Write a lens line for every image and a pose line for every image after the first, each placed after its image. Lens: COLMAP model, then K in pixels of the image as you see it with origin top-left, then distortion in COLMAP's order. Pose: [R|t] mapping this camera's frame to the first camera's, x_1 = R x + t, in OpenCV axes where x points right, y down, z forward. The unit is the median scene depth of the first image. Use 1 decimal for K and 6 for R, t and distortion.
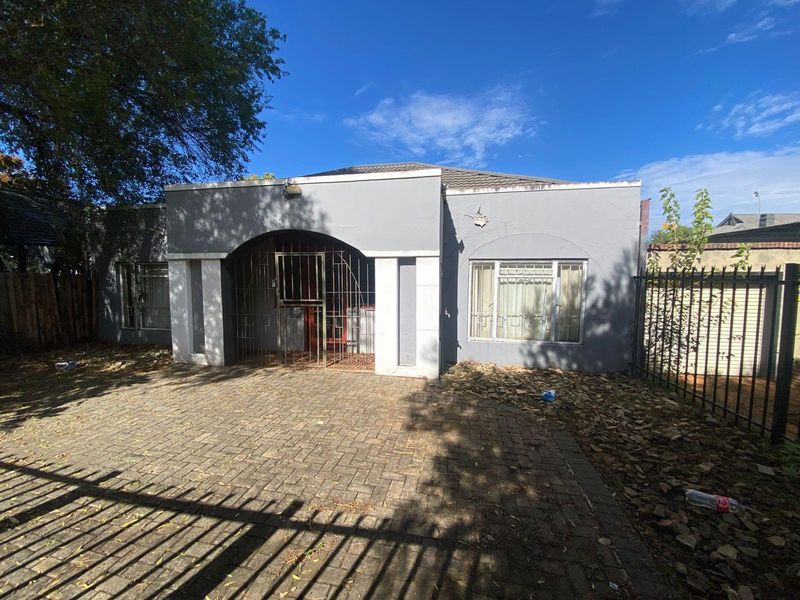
lens RADIAL K [[313.7, 0, 400.0], [0, 313.7, 300.0], [0, 0, 1]] dist [-0.001749, -0.000100]
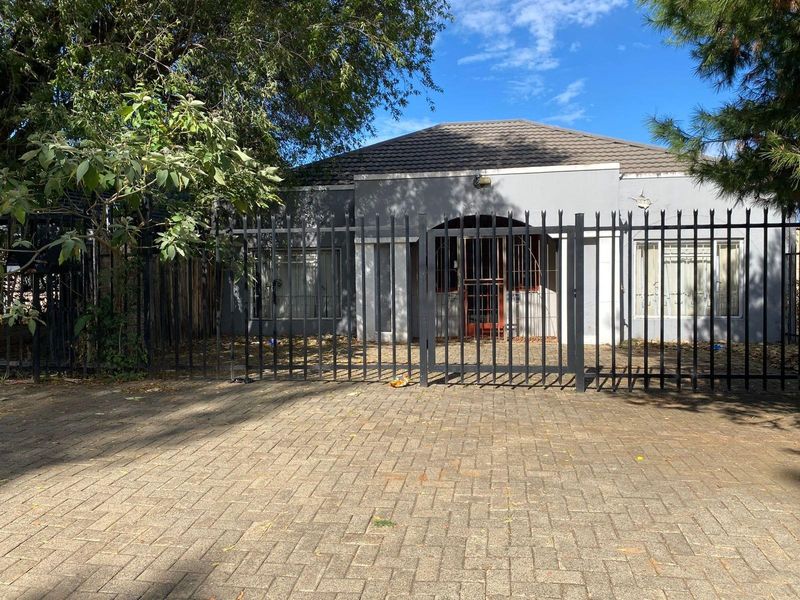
lens RADIAL K [[627.3, 0, 400.0], [0, 627.3, 300.0], [0, 0, 1]] dist [0.043422, -0.091019]
pose [[0.999291, -0.015494, 0.034303, -0.656654], [0.016900, 0.999012, -0.041092, 0.150401], [-0.033632, 0.041642, 0.998566, -1.108838]]
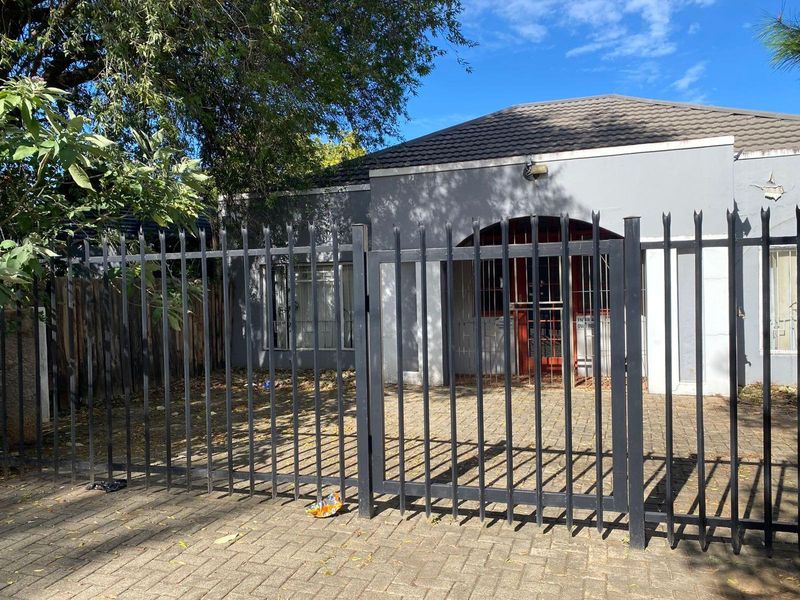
lens RADIAL K [[627.3, 0, 400.0], [0, 627.3, 300.0], [0, 0, 1]] dist [0.043422, -0.091019]
pose [[0.989424, -0.025045, -0.142877, -0.427896], [0.018995, 0.998871, -0.043550, 0.055144], [0.143806, 0.040376, 0.988782, -0.622299]]
